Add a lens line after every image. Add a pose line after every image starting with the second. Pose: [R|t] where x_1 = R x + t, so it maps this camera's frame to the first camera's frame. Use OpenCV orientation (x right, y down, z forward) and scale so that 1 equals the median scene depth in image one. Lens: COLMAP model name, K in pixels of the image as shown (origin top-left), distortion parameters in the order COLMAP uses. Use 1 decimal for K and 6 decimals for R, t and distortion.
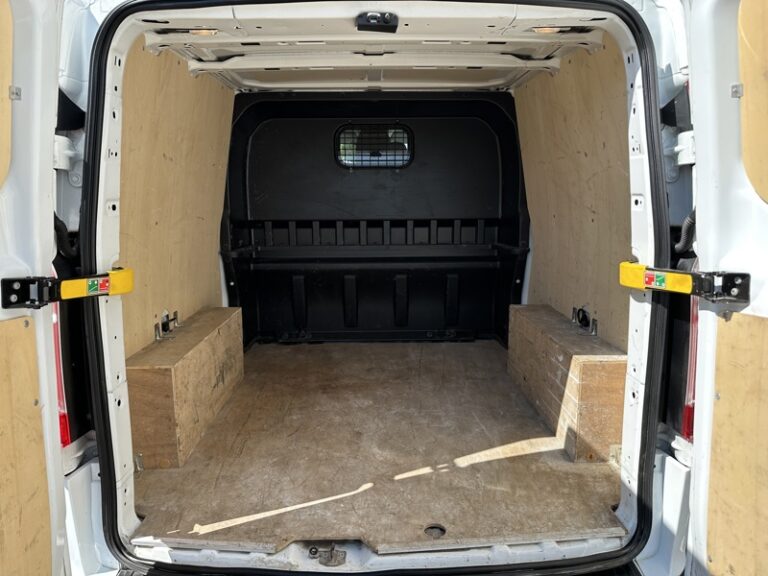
lens RADIAL K [[540.1, 0, 385.3], [0, 540.1, 279.9], [0, 0, 1]] dist [0.092231, -0.135863]
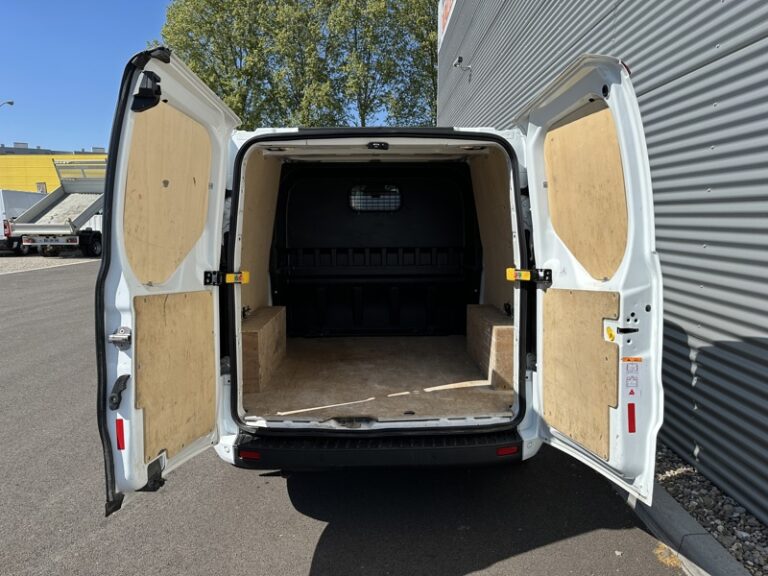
lens RADIAL K [[540.1, 0, 385.3], [0, 540.1, 279.9], [0, 0, 1]] dist [0.092231, -0.135863]
pose [[0.999999, 0.000296, 0.001341, 0.007607], [-0.000216, 0.998244, -0.059233, 0.111211], [-0.001356, 0.059232, 0.998243, -0.798516]]
